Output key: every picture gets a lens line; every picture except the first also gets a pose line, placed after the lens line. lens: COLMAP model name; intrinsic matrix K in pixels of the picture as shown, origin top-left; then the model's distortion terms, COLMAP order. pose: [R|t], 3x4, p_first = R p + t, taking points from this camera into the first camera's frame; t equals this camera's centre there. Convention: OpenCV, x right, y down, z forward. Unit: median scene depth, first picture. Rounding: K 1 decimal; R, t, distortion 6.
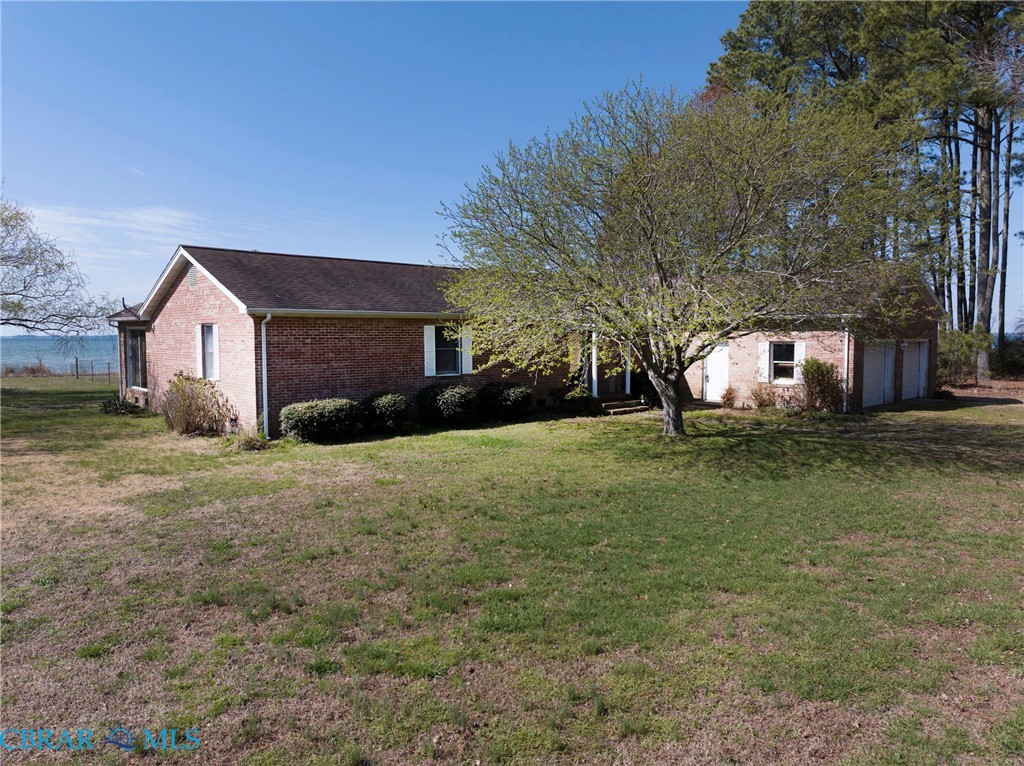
lens RADIAL K [[725.4, 0, 512.8], [0, 725.4, 383.8], [0, 0, 1]] dist [-0.039573, -0.002839]
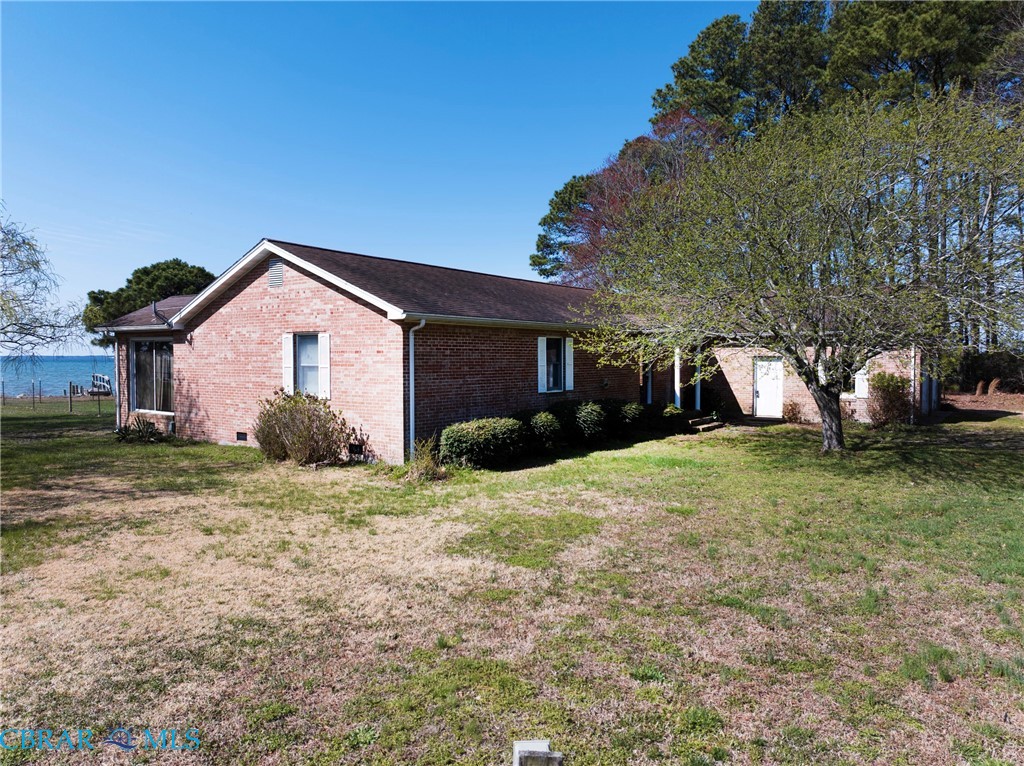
lens RADIAL K [[725.4, 0, 511.6], [0, 725.4, 380.2], [0, 0, 1]] dist [-0.039573, -0.002839]
pose [[0.979023, -0.005603, 0.203673, -0.339563], [0.012788, 0.999341, -0.033980, 0.004160], [-0.203348, 0.035872, 0.978449, 0.118170]]
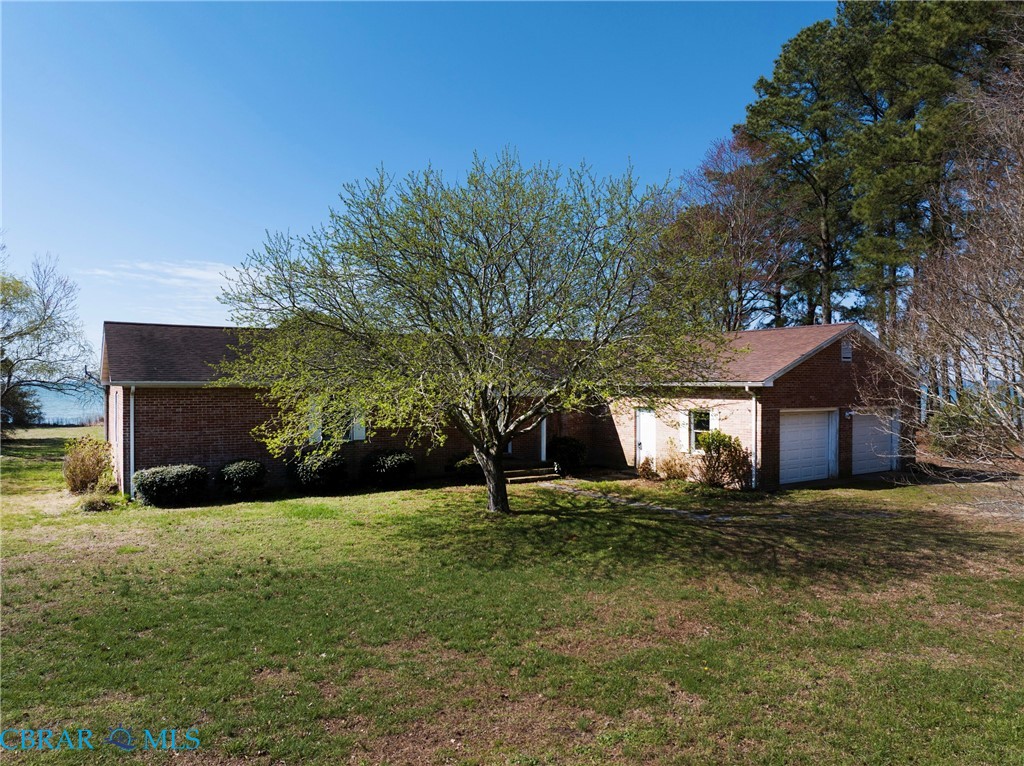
lens RADIAL K [[725.4, 0, 511.7], [0, 725.4, 386.2], [0, 0, 1]] dist [-0.039573, -0.002839]
pose [[0.980593, 0.003298, -0.196028, 0.368637], [-0.015420, 0.998059, -0.060342, -0.032775], [0.195449, 0.062194, 0.978740, 0.033370]]
